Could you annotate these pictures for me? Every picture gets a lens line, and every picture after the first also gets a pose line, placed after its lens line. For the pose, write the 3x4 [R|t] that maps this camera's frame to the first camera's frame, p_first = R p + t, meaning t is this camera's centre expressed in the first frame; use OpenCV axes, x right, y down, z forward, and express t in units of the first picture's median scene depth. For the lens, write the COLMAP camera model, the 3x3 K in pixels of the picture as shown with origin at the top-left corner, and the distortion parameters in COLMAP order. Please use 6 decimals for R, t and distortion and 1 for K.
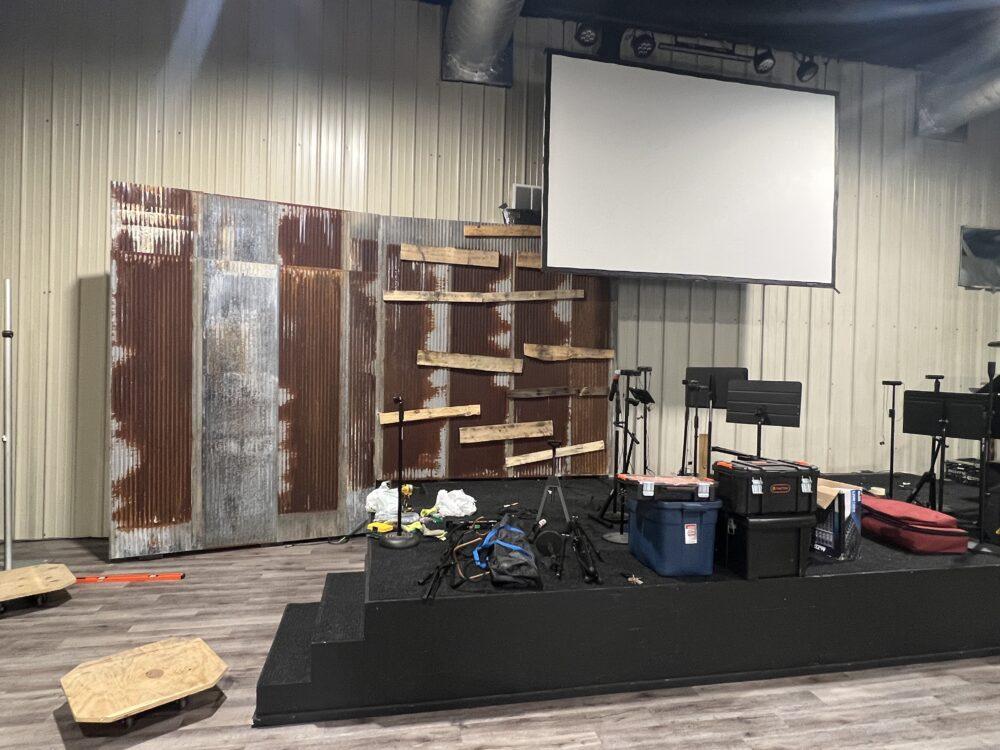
lens RADIAL K [[600.7, 0, 495.6], [0, 600.7, 374.7], [0, 0, 1]] dist [-0.004130, 0.003019]
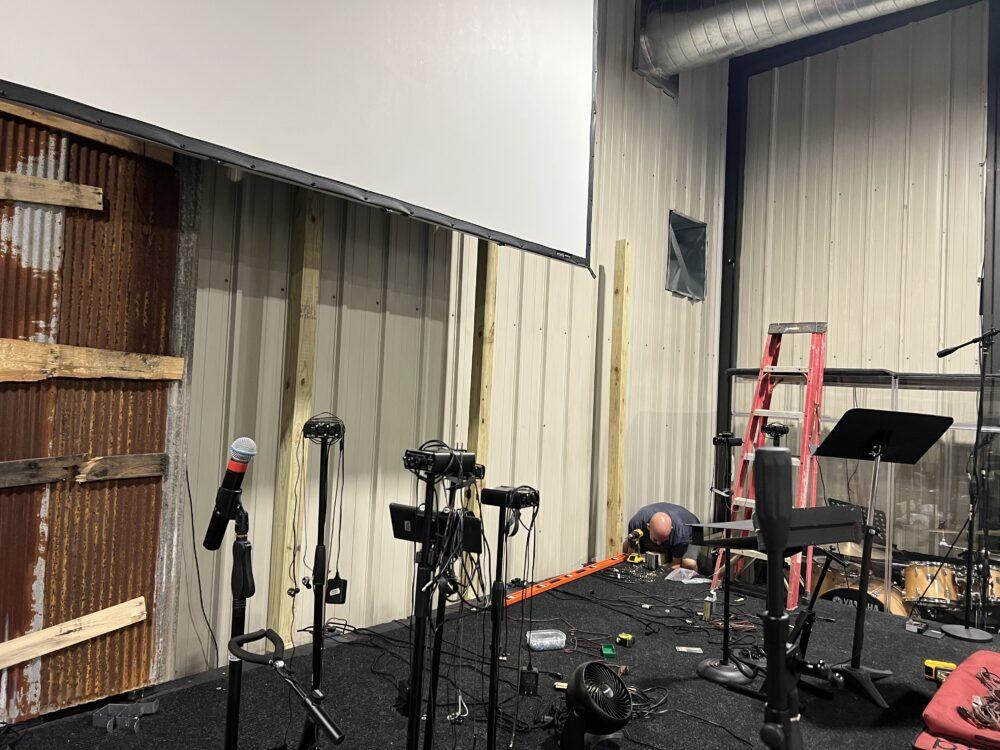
lens RADIAL K [[746.8, 0, 502.7], [0, 746.8, 366.6], [0, 0, 1]] dist [0.010689, -0.006031]
pose [[0.788654, 0.036322, 0.613763, 0.067820], [-0.021476, 0.999272, -0.031541, -0.026473], [-0.614462, 0.011693, 0.788860, 0.525758]]
